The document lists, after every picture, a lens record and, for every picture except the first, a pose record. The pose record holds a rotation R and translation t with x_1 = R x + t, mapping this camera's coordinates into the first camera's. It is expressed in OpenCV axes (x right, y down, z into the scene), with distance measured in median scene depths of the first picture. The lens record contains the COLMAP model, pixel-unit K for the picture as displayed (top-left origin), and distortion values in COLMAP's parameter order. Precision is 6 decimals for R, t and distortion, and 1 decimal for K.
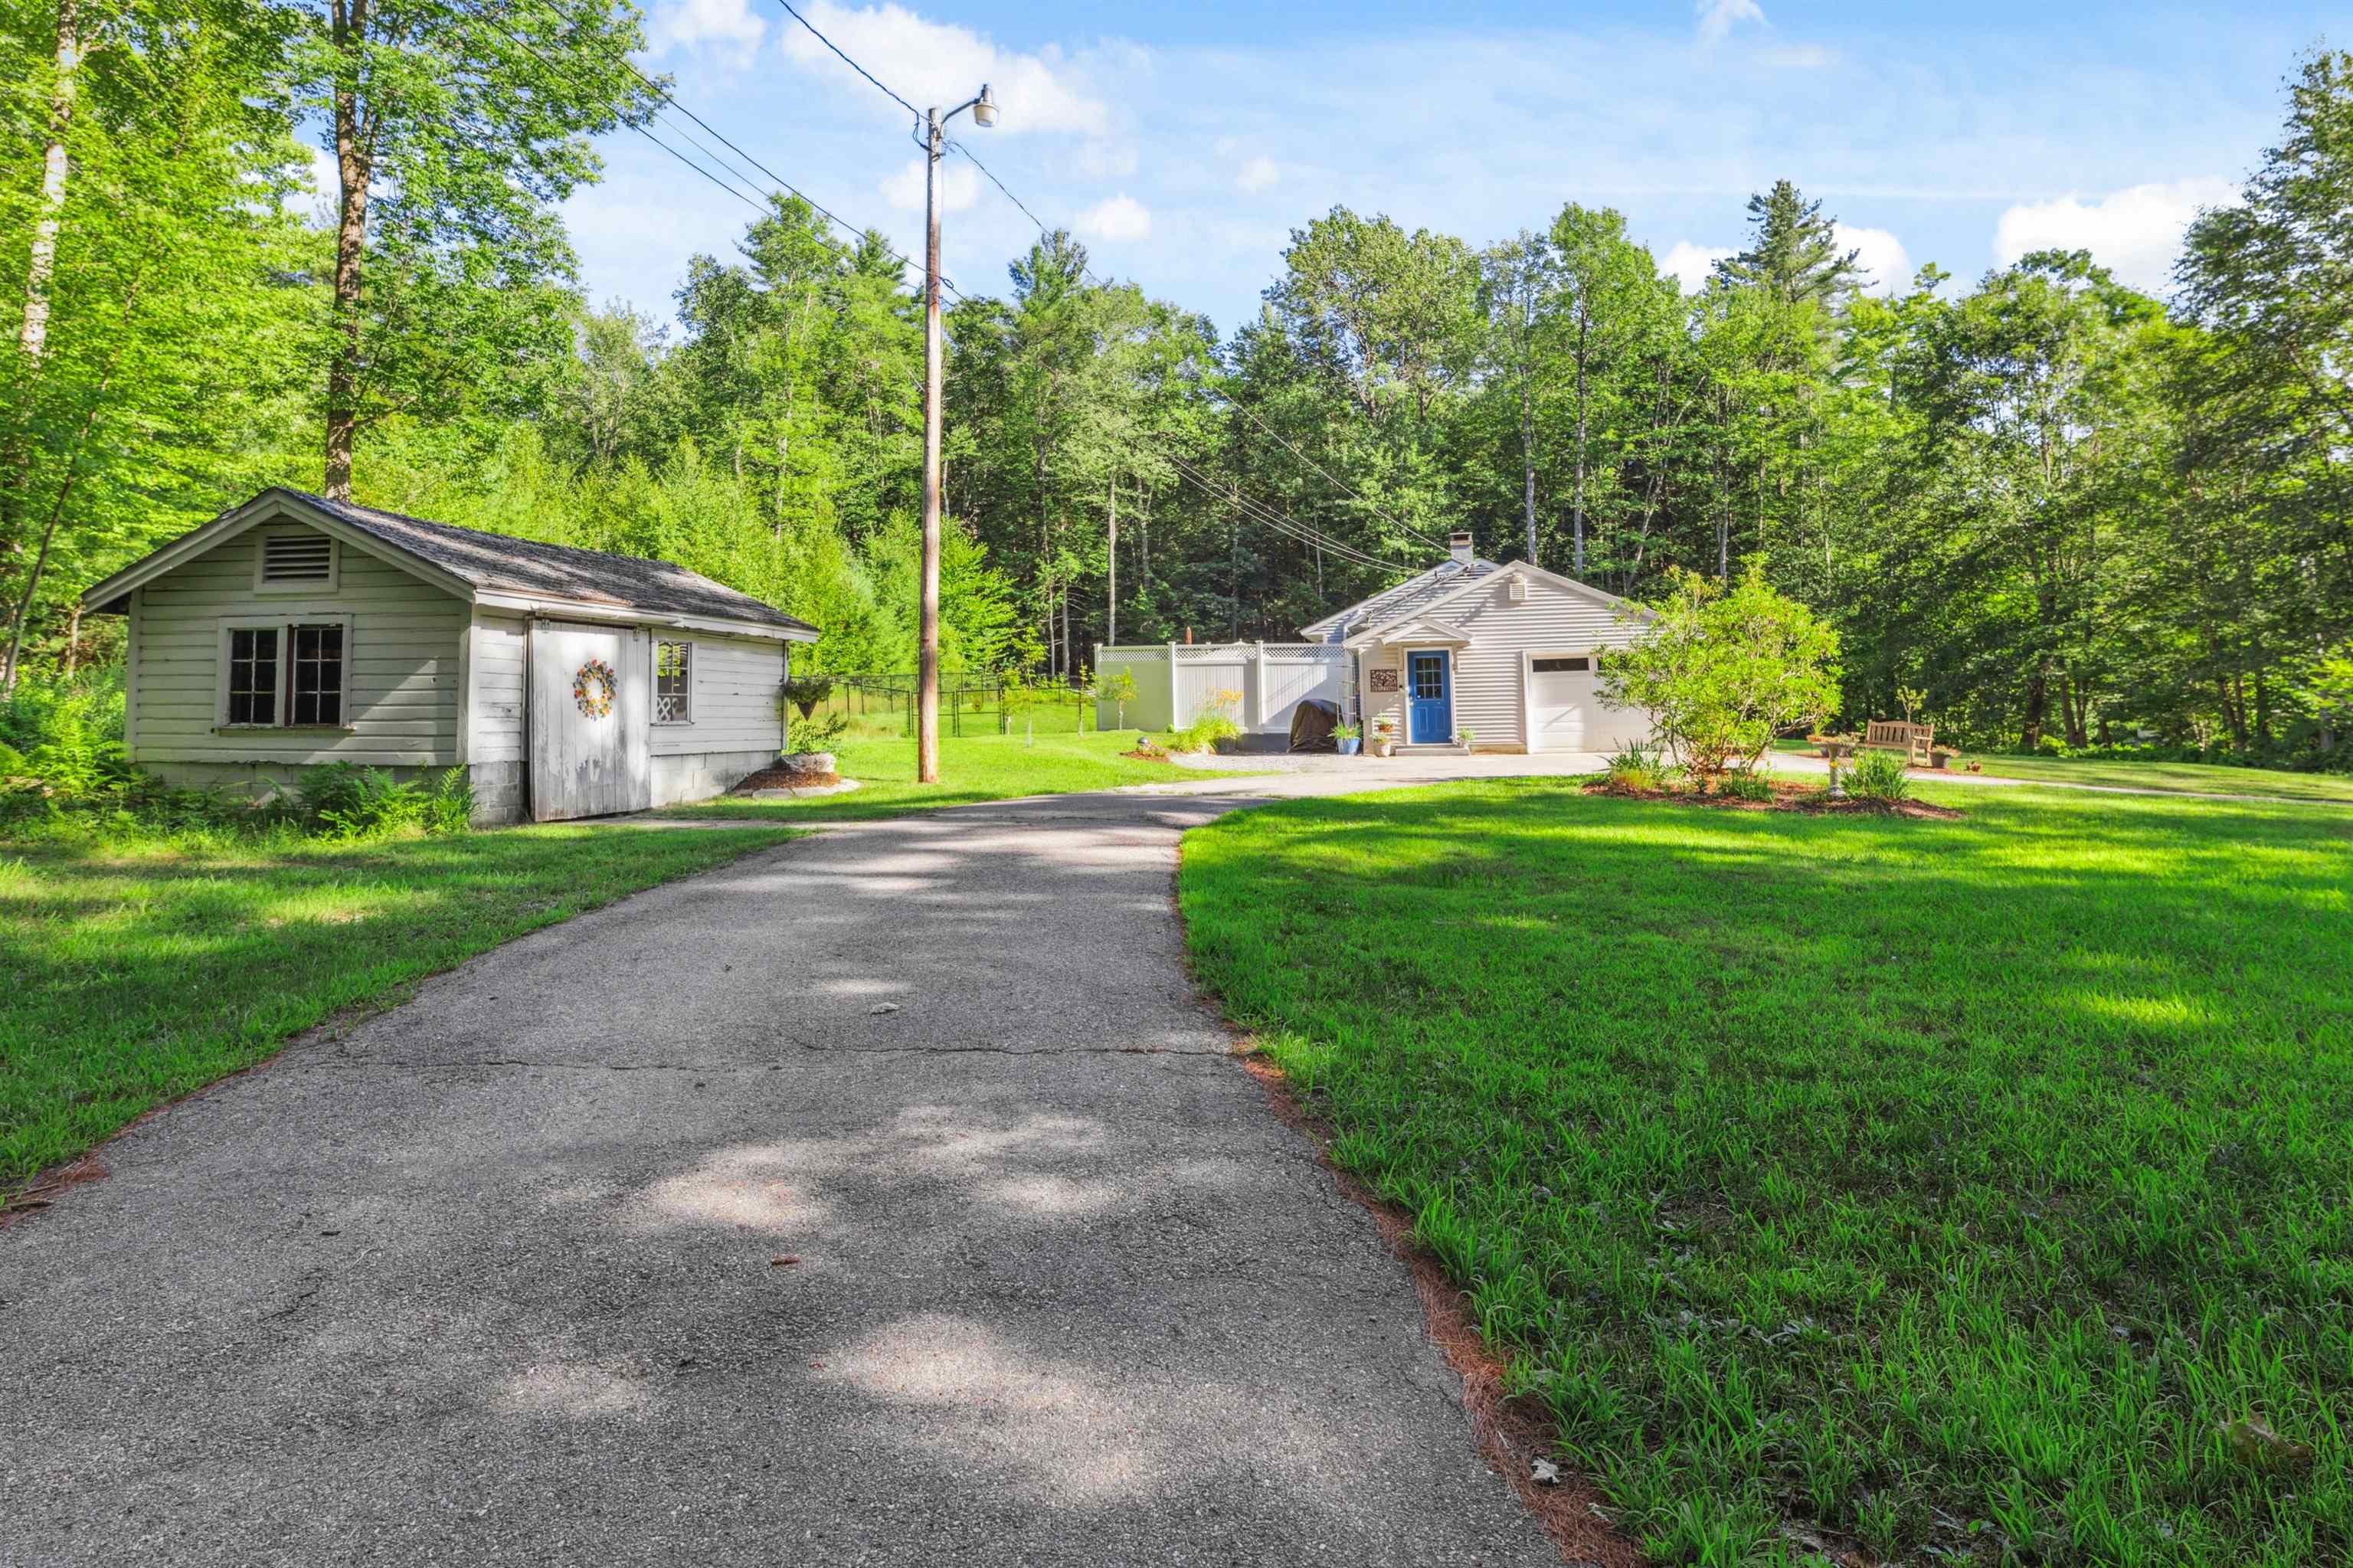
lens RADIAL K [[1958.7, 0, 1176.3], [0, 1958.7, 779.6], [0, 0, 1]] dist [-0.002279, -0.000722]
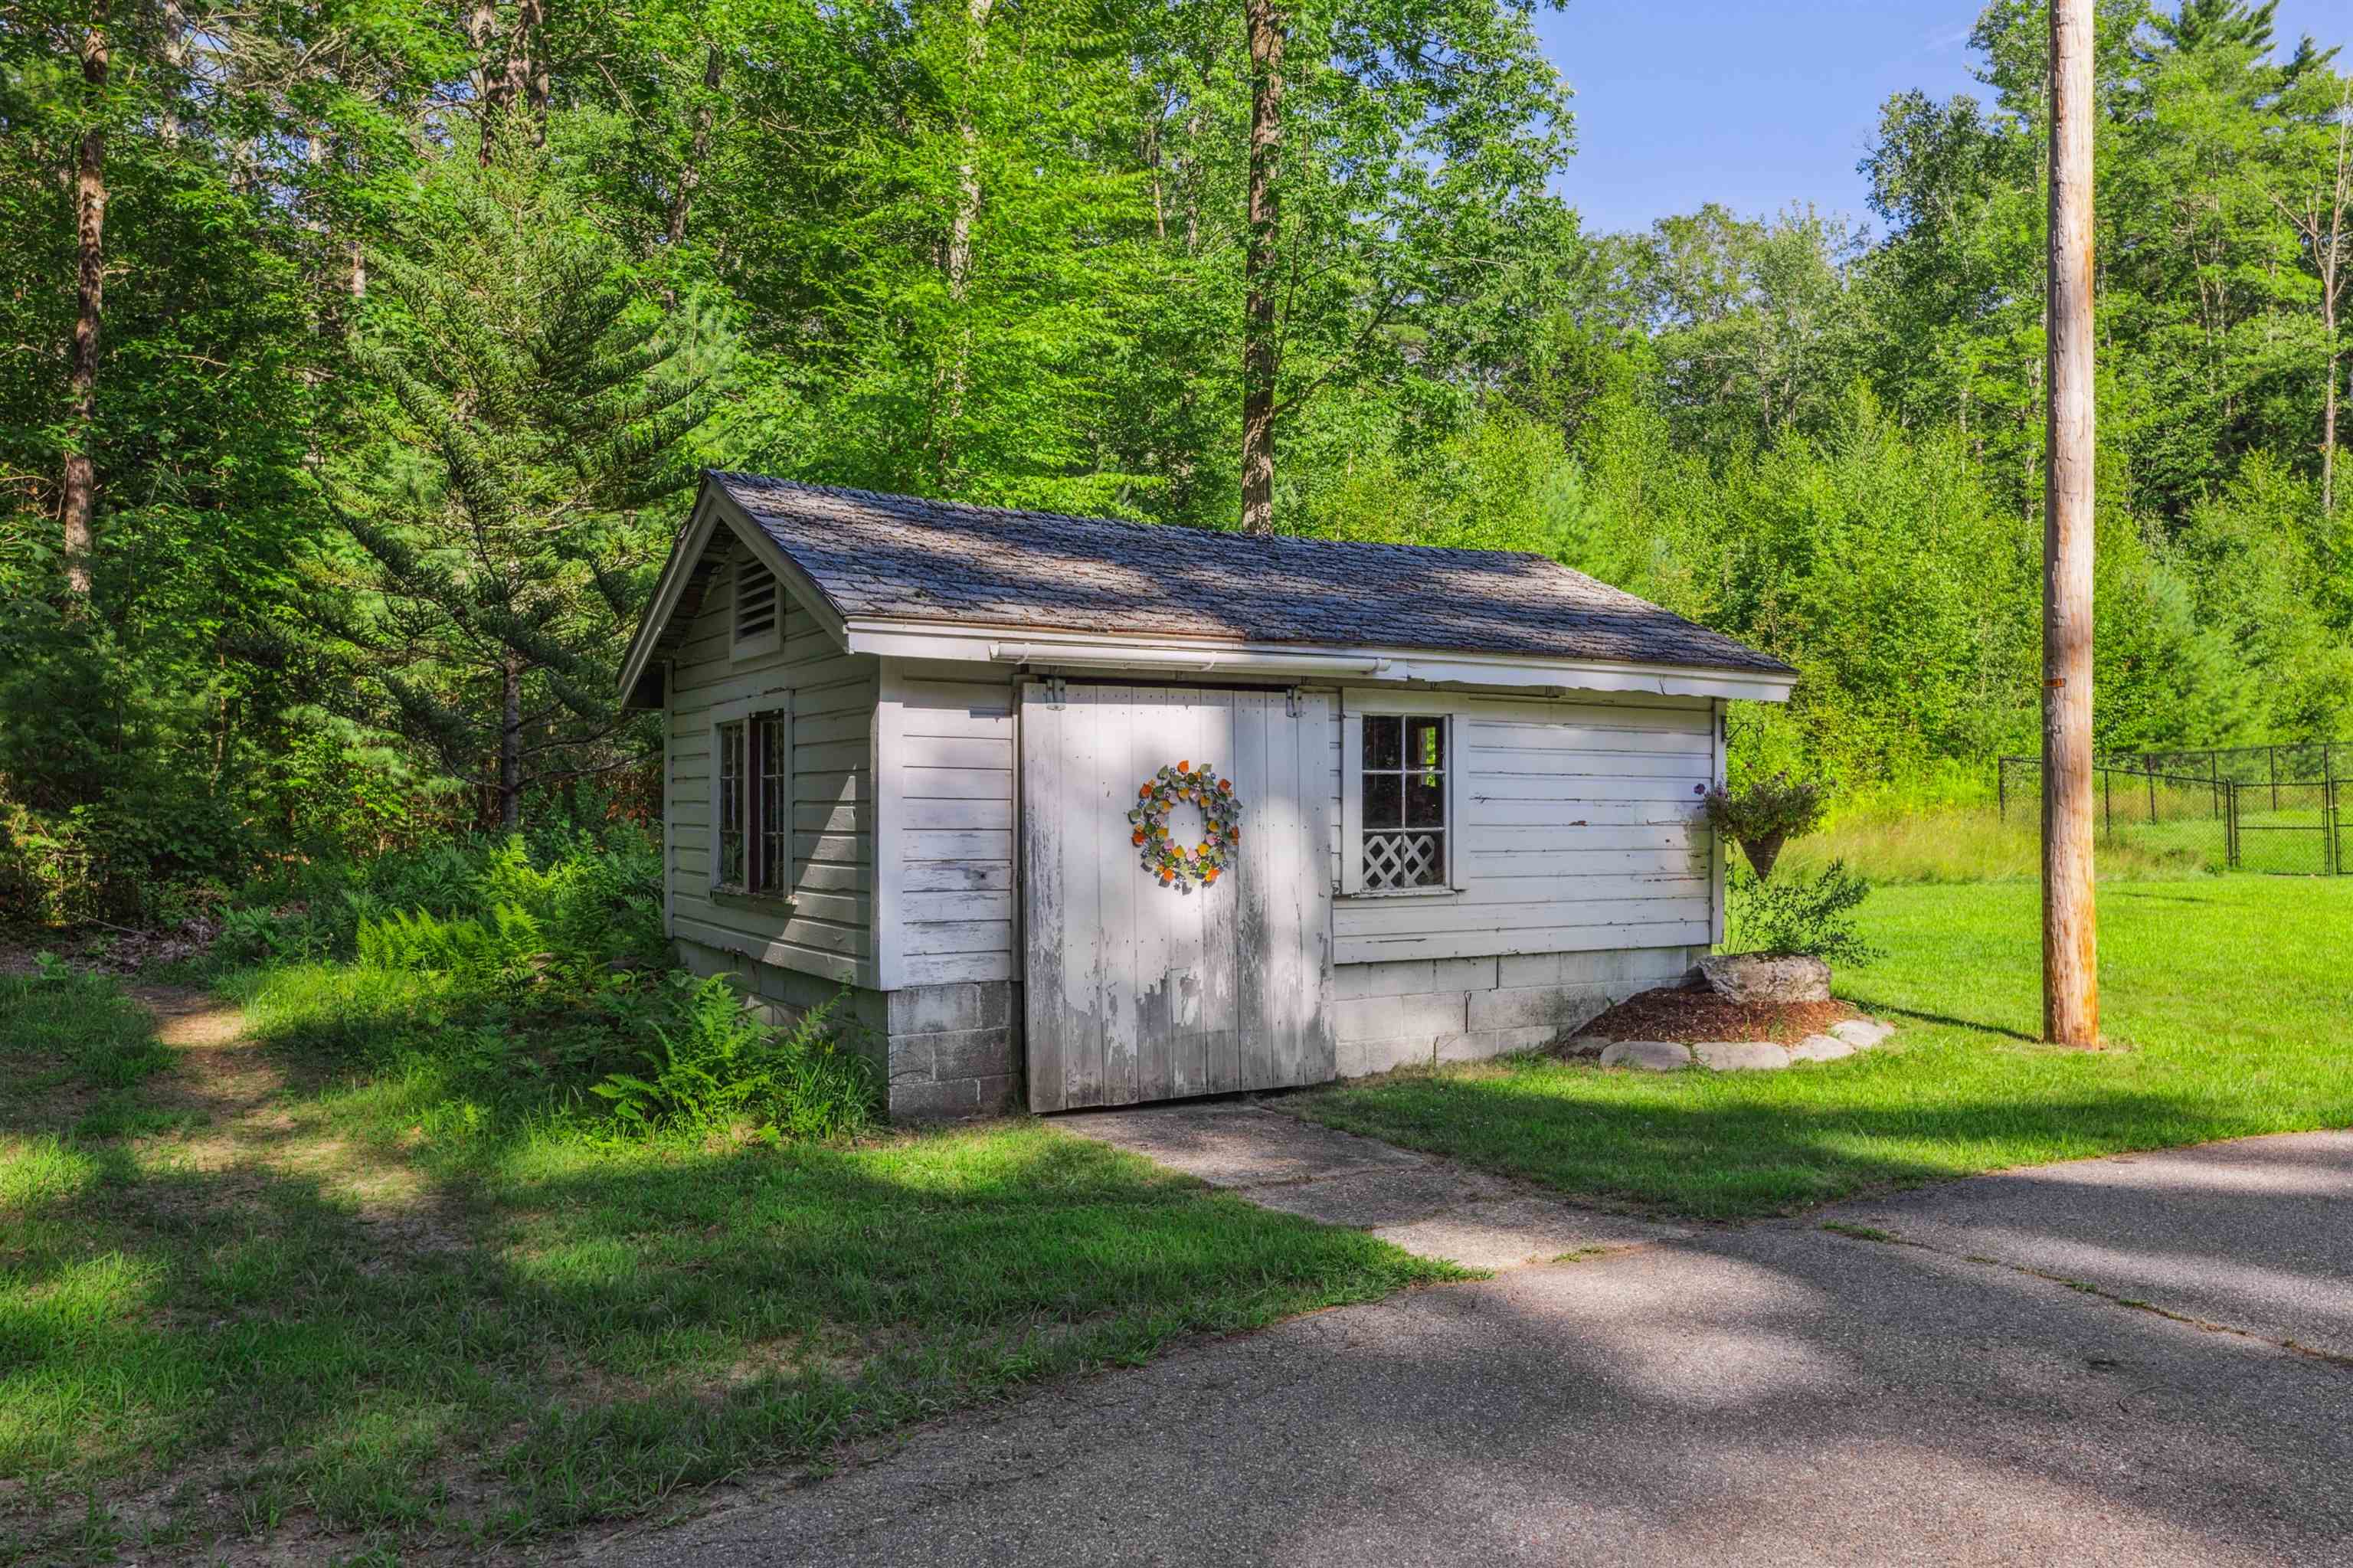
lens RADIAL K [[1751.7, 0, 1211.4], [0, 1751.7, 814.9], [0, 0, 1]] dist [-0.002971, 0.001476]
pose [[0.707498, -0.000583, -0.706715, -0.000245], [-0.007729, 0.999933, -0.008562, -0.029019], [0.706673, 0.011520, 0.707447, 0.457005]]
